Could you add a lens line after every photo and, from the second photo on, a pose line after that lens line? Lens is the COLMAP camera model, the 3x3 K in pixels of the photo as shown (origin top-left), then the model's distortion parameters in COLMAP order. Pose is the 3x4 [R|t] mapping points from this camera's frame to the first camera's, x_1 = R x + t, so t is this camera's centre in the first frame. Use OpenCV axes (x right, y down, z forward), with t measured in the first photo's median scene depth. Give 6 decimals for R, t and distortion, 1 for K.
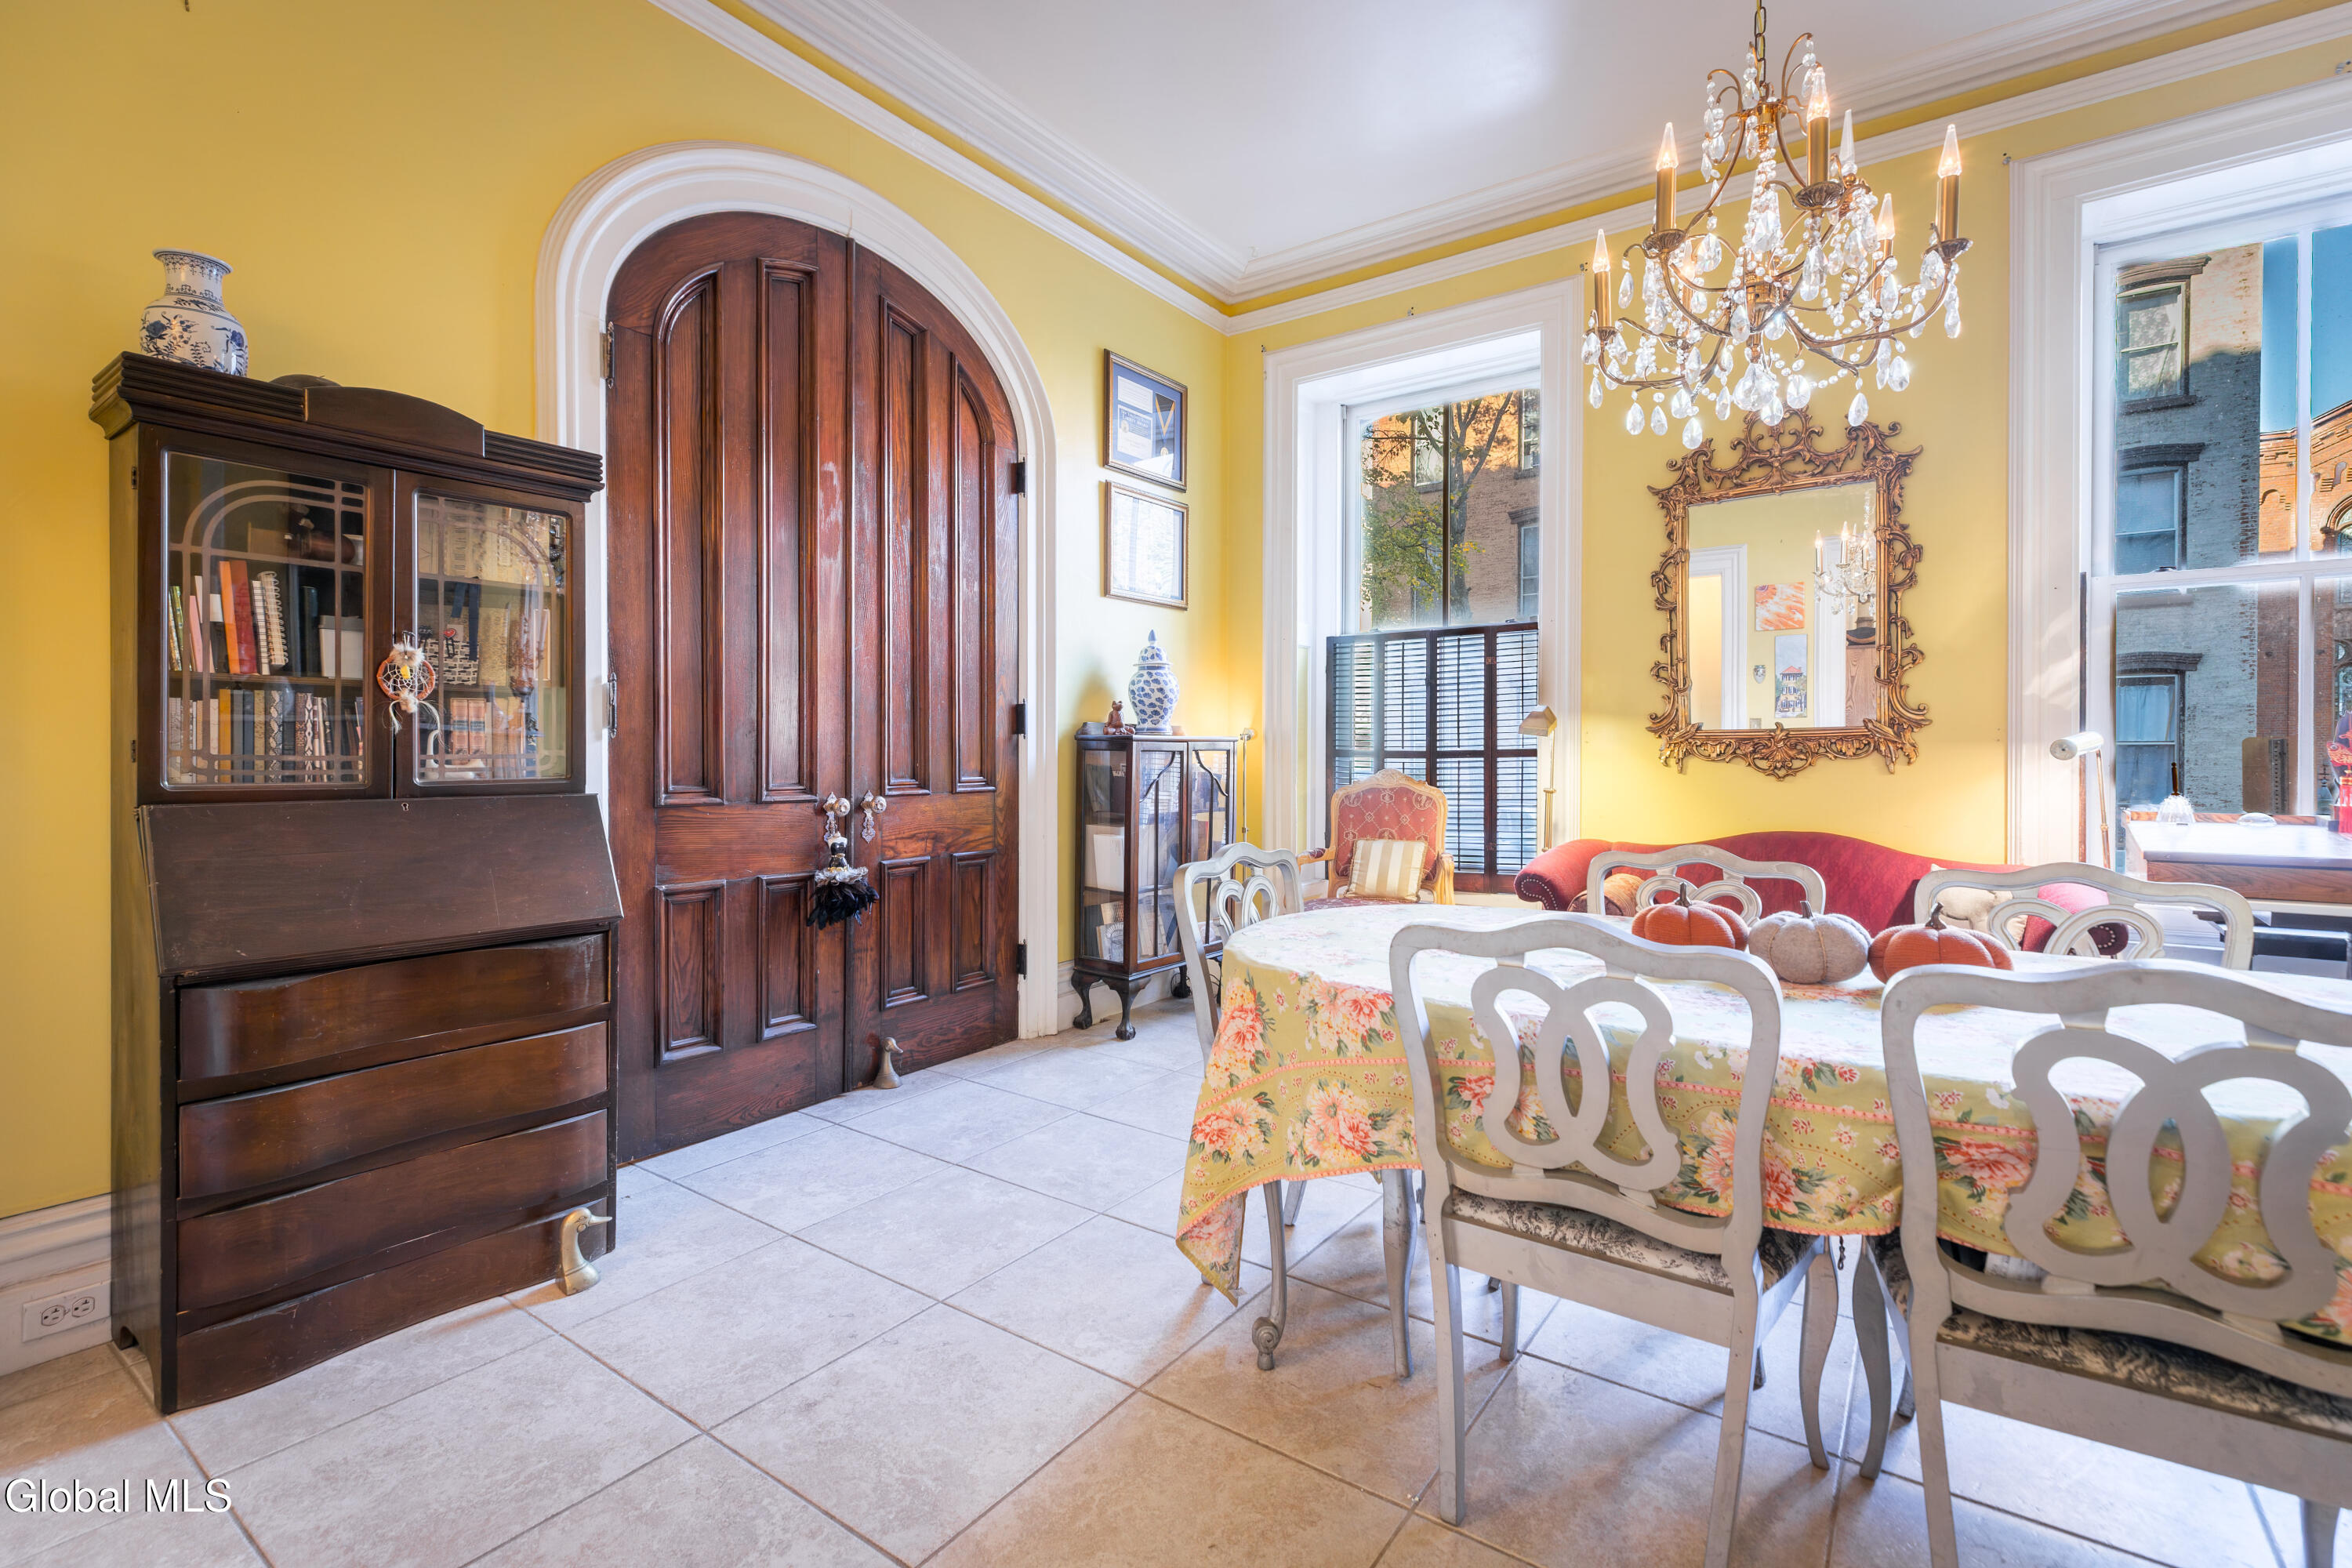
lens RADIAL K [[1074.5, 0, 1168.1], [0, 1074.5, 753.0], [0, 0, 1]] dist [-0.000034, -0.000115]
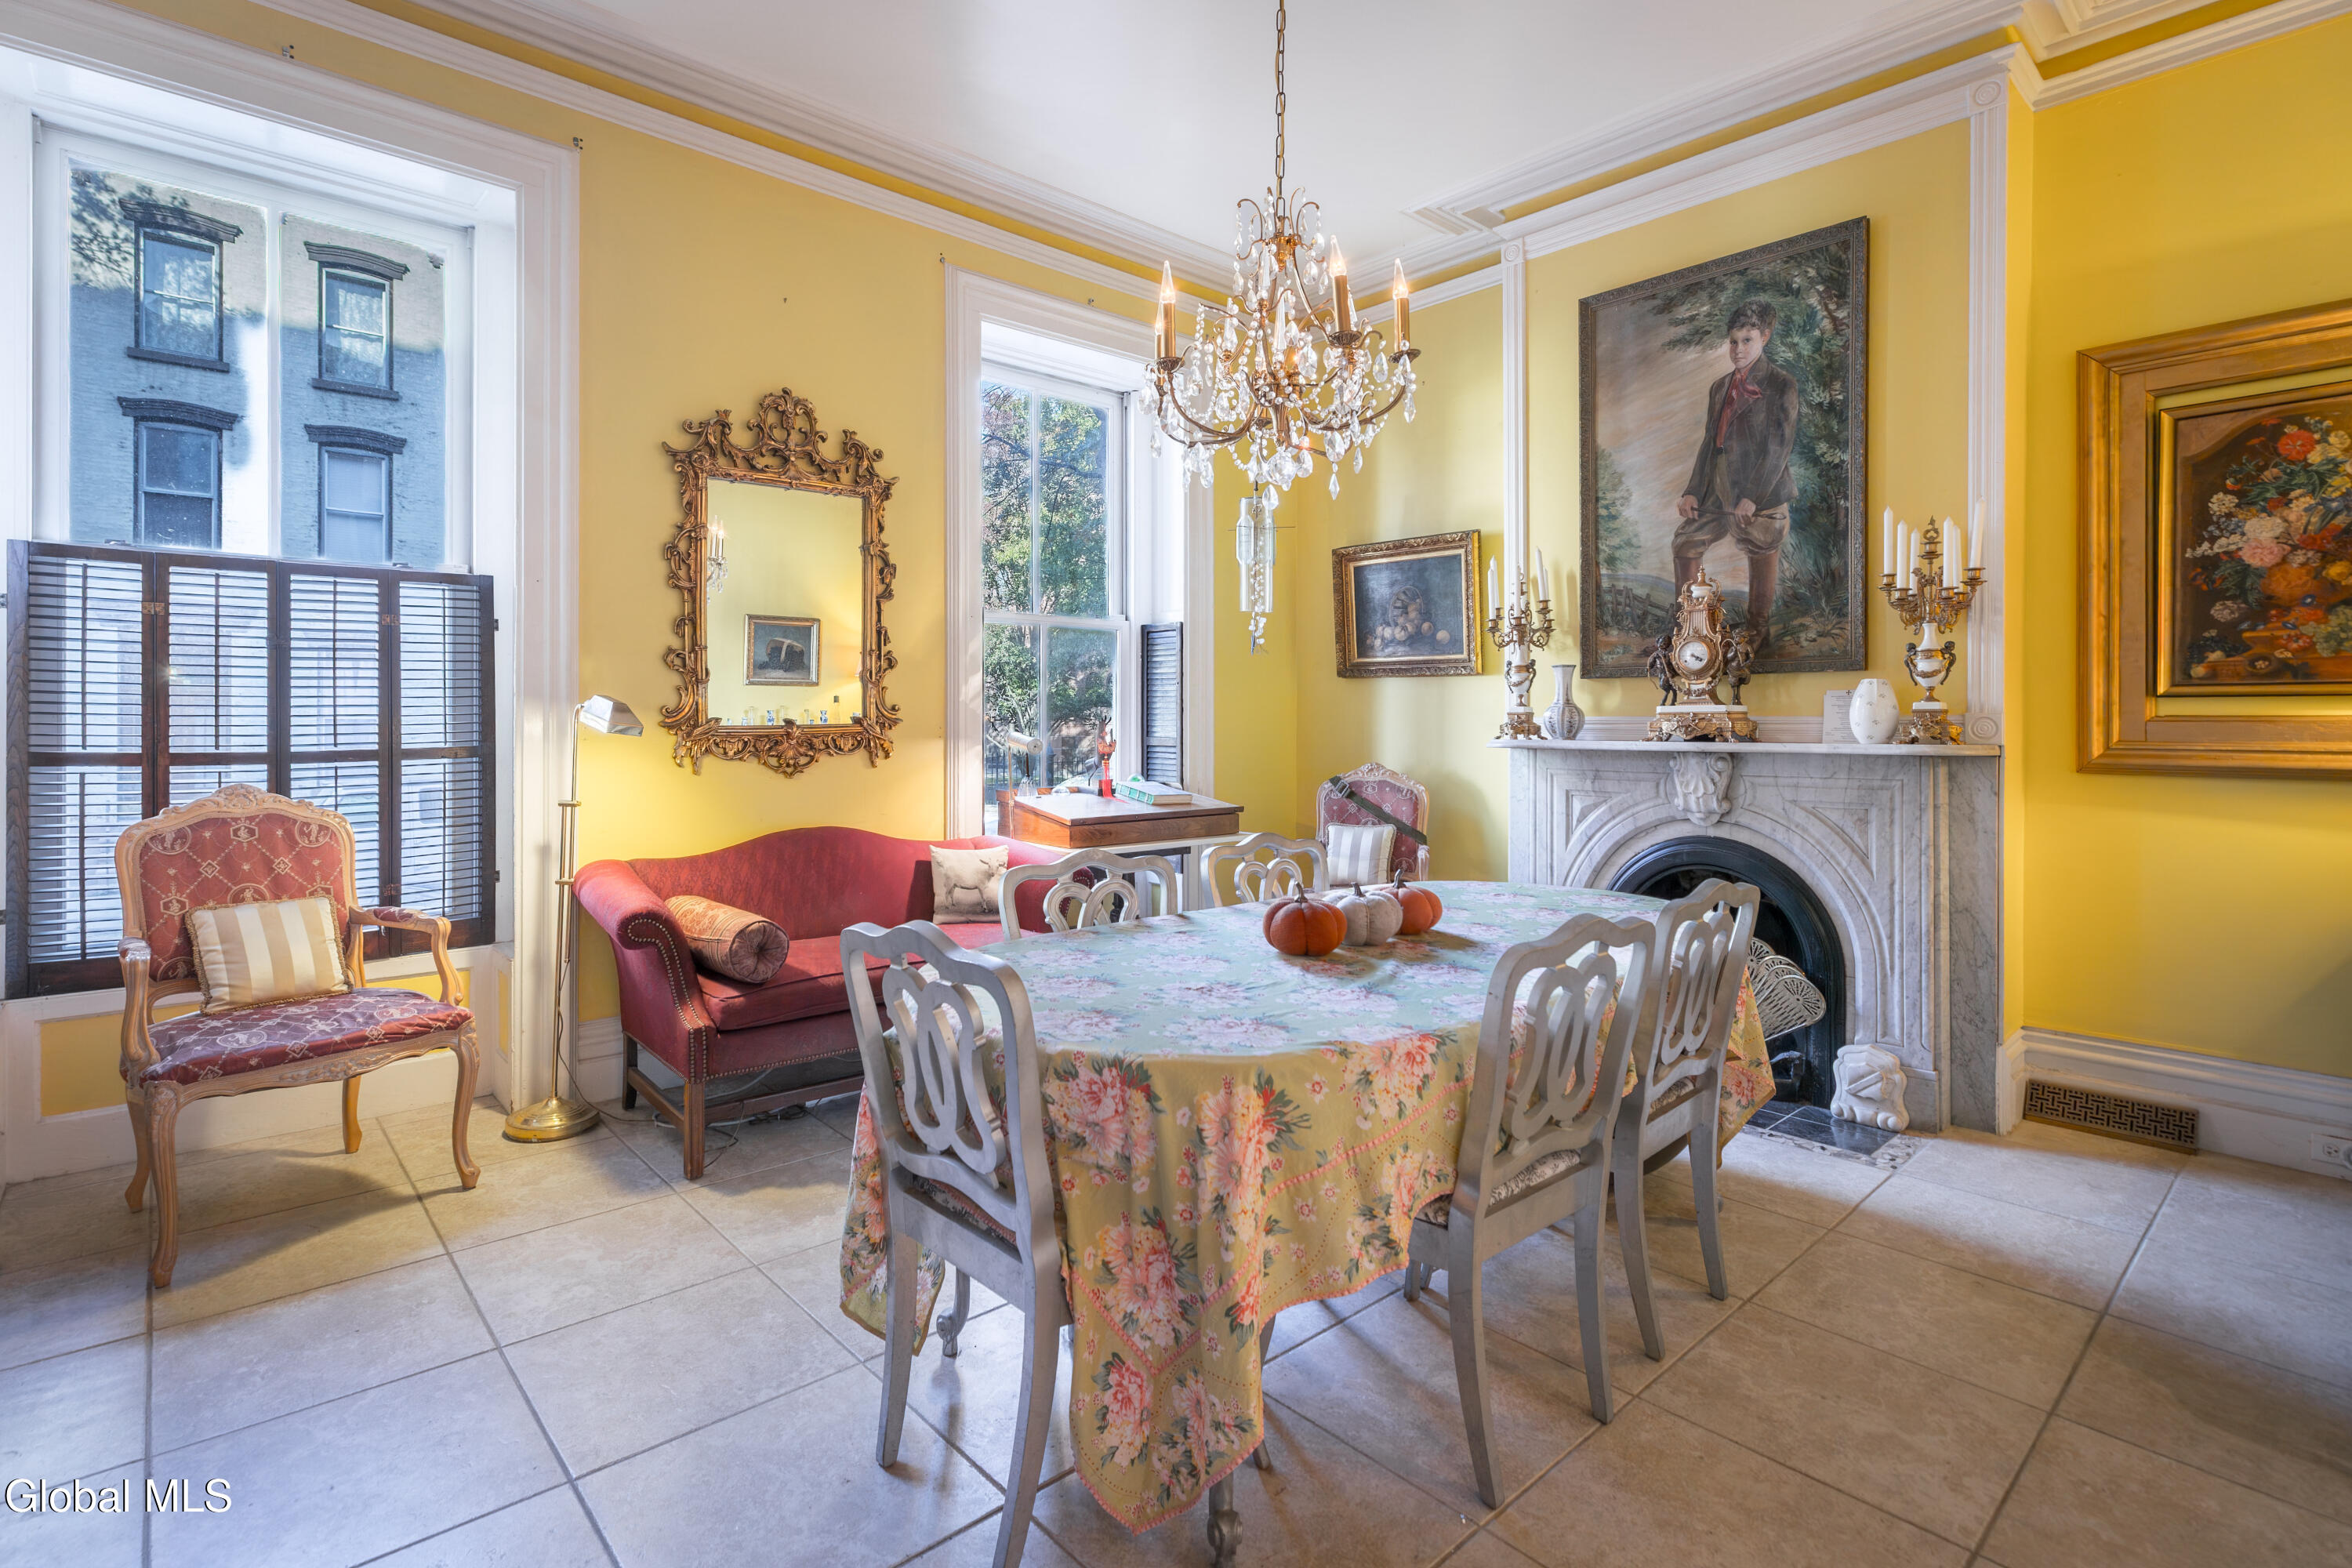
lens RADIAL K [[1117.9, 0, 1173.5], [0, 1117.9, 723.8], [0, 0, 1]] dist [-0.001351, -0.000115]
pose [[0.208527, -0.001830, 0.978015, -0.356977], [-0.002273, 0.999995, 0.002356, -0.026511], [-0.978014, -0.002714, 0.208521, 0.427071]]
